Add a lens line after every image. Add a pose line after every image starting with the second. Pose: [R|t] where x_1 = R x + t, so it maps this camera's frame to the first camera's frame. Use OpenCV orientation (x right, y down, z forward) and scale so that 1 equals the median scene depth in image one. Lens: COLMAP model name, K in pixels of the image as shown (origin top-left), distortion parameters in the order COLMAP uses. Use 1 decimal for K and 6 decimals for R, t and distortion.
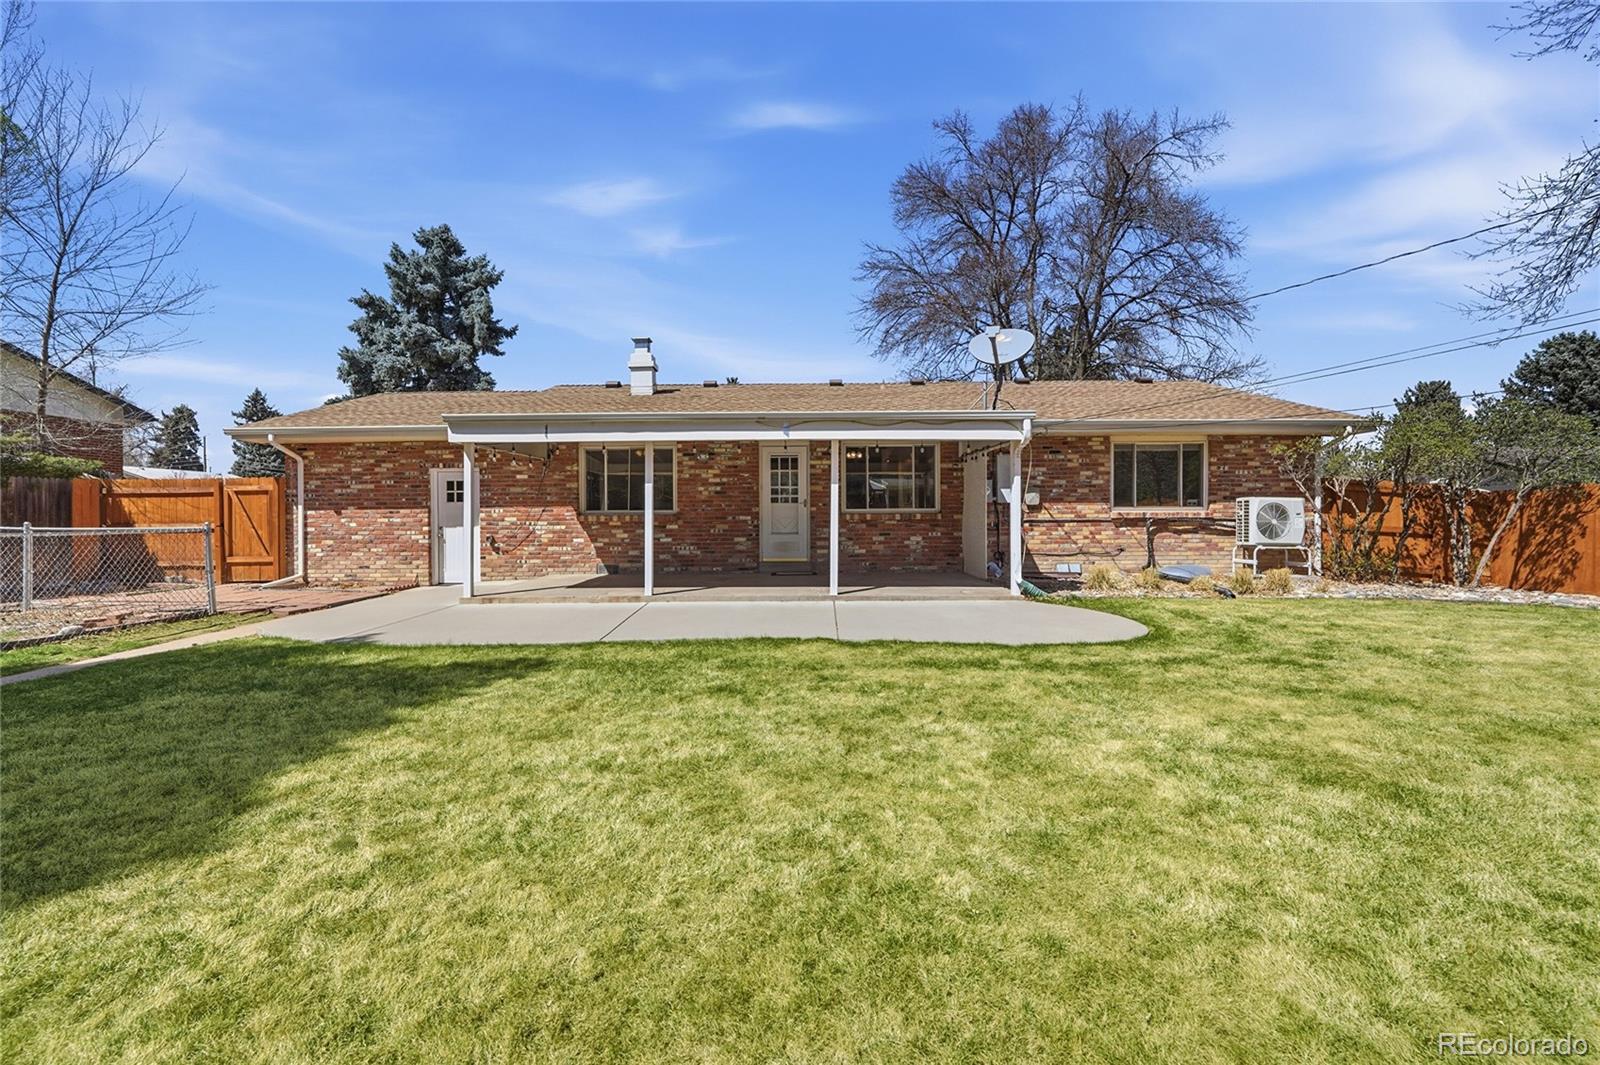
lens RADIAL K [[658.6, 0, 799.3], [0, 658.6, 523.7], [0, 0, 1]] dist [-0.014625, -0.001733]
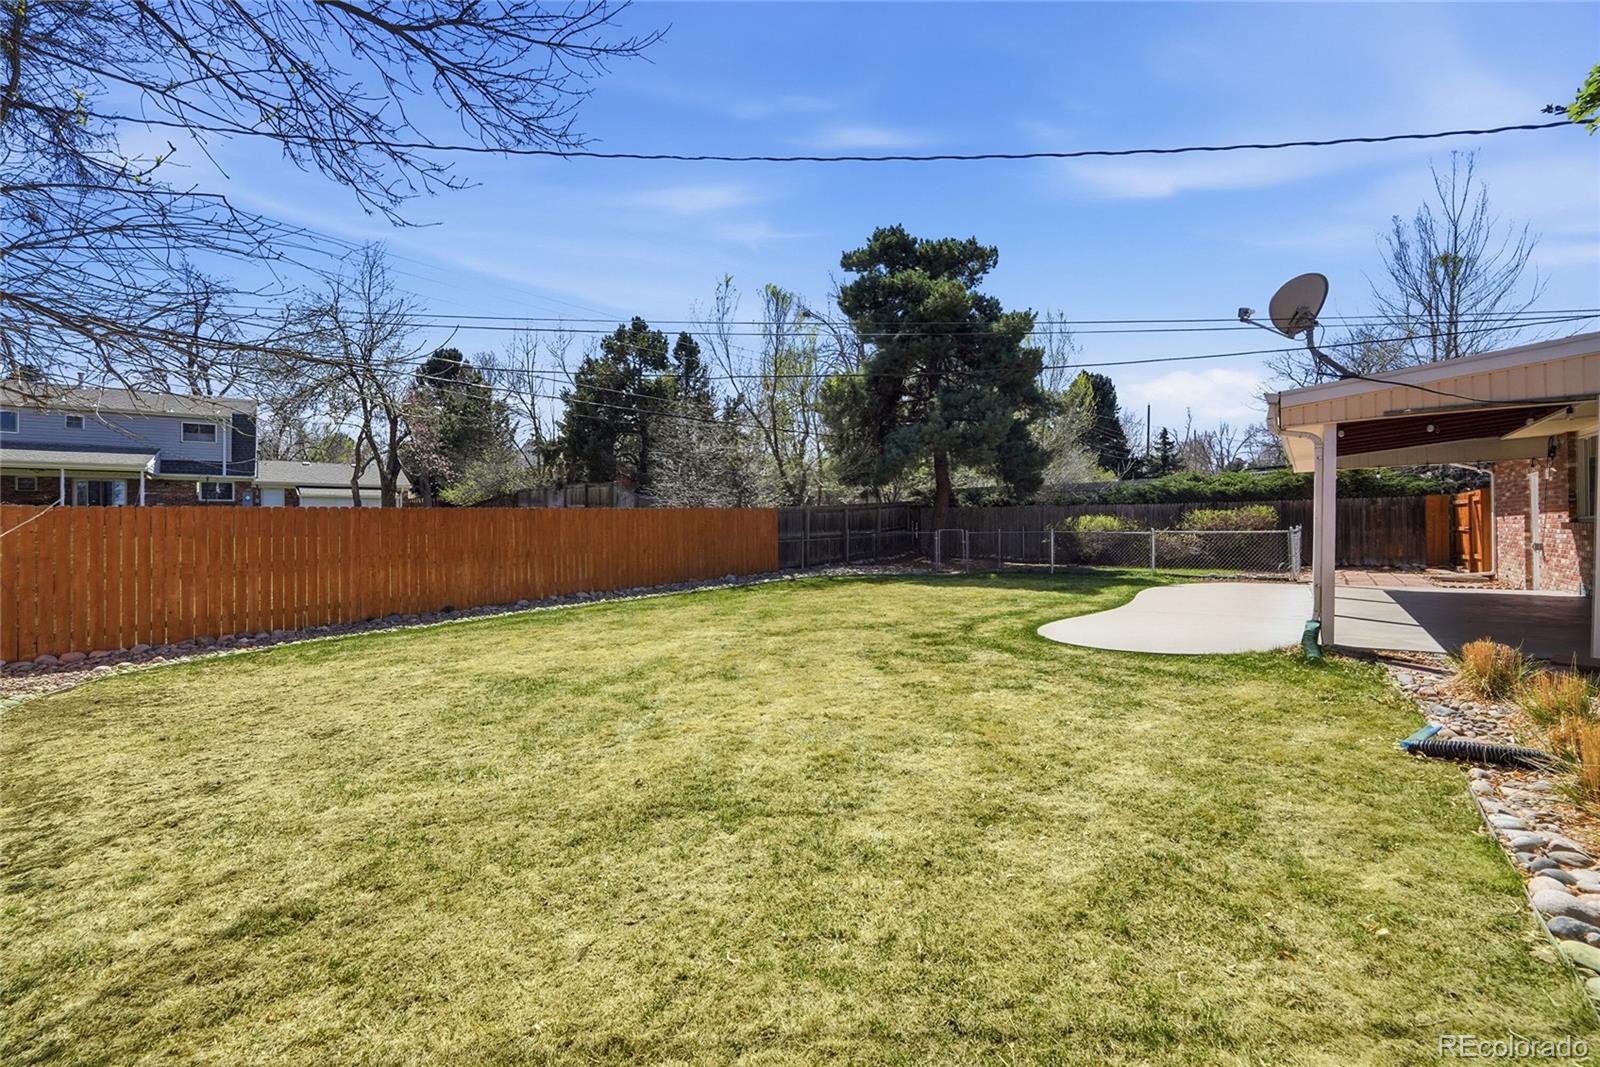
lens RADIAL K [[658.8, 0, 800.6], [0, 658.8, 526.8], [0, 0, 1]] dist [-0.012829, -0.001839]
pose [[-0.609451, 0.014386, -0.792693, 0.901146], [0.004675, 0.999883, 0.014552, -0.024855], [0.792810, 0.005163, -0.609447, 0.720374]]
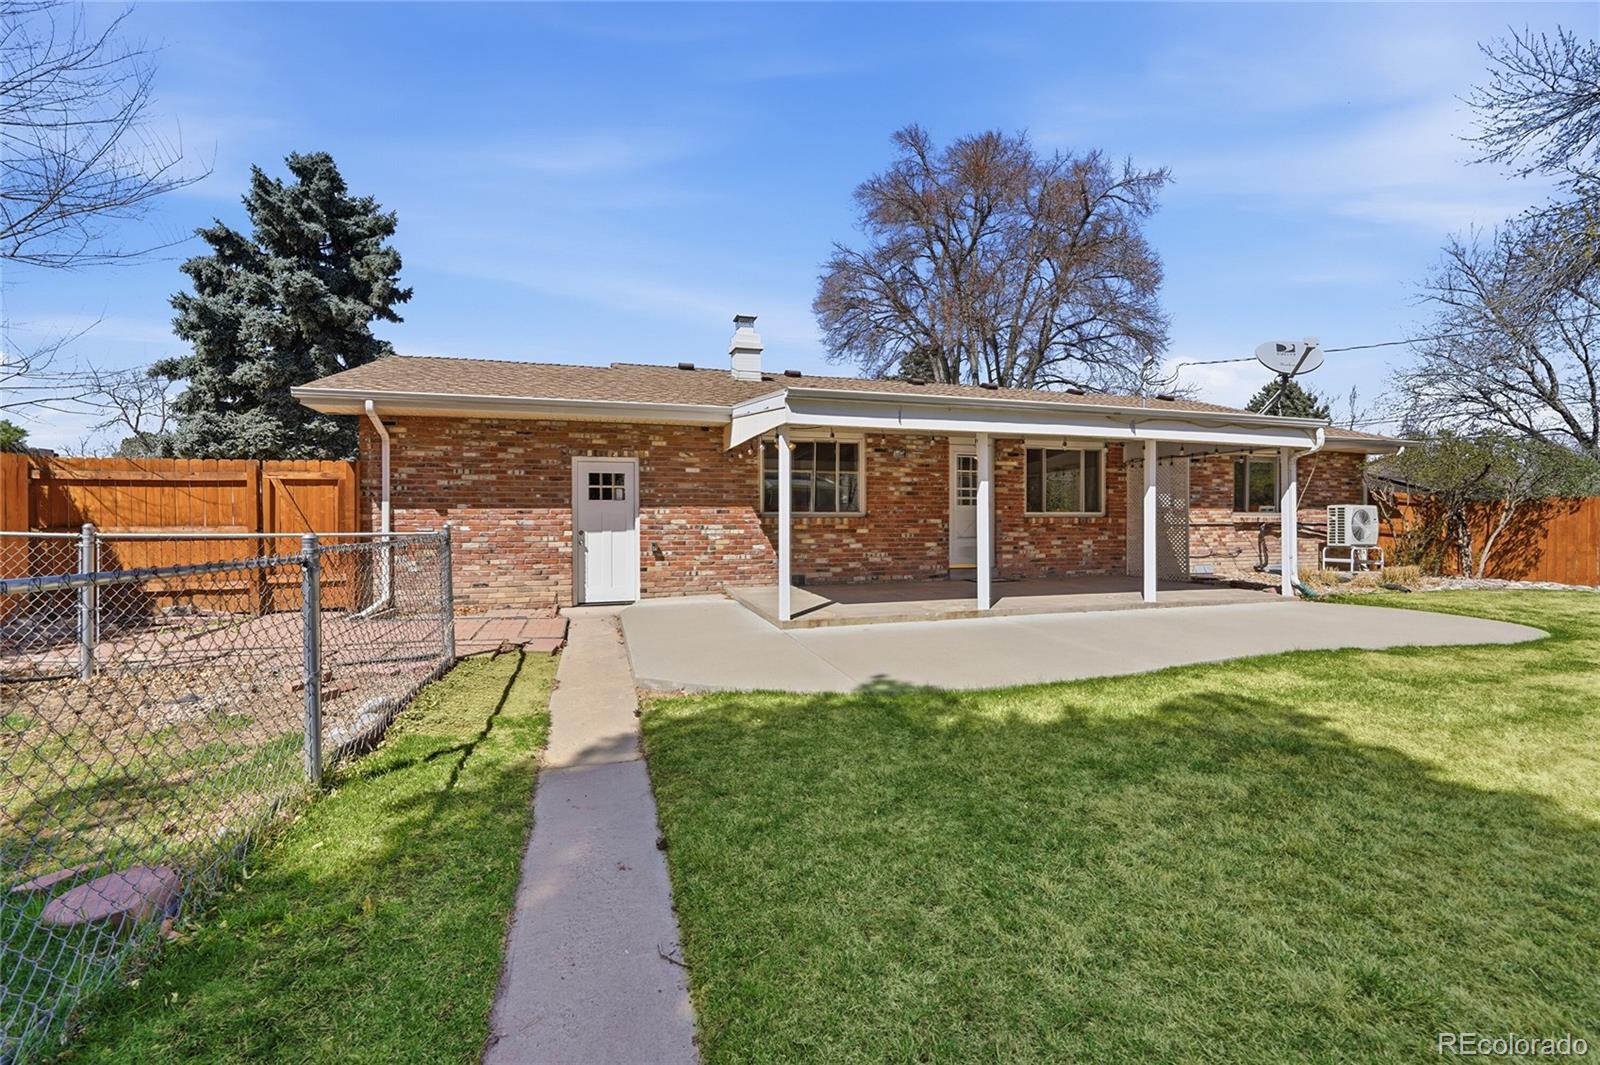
lens RADIAL K [[658.6, 0, 791.3], [0, 658.6, 522.8], [0, 0, 1]] dist [-0.014625, -0.001733]
pose [[0.954729, 0.002669, 0.297465, -0.549281], [-0.000487, 0.999972, -0.007412, 0.000614], [-0.297476, 0.006931, 0.954704, 0.180218]]
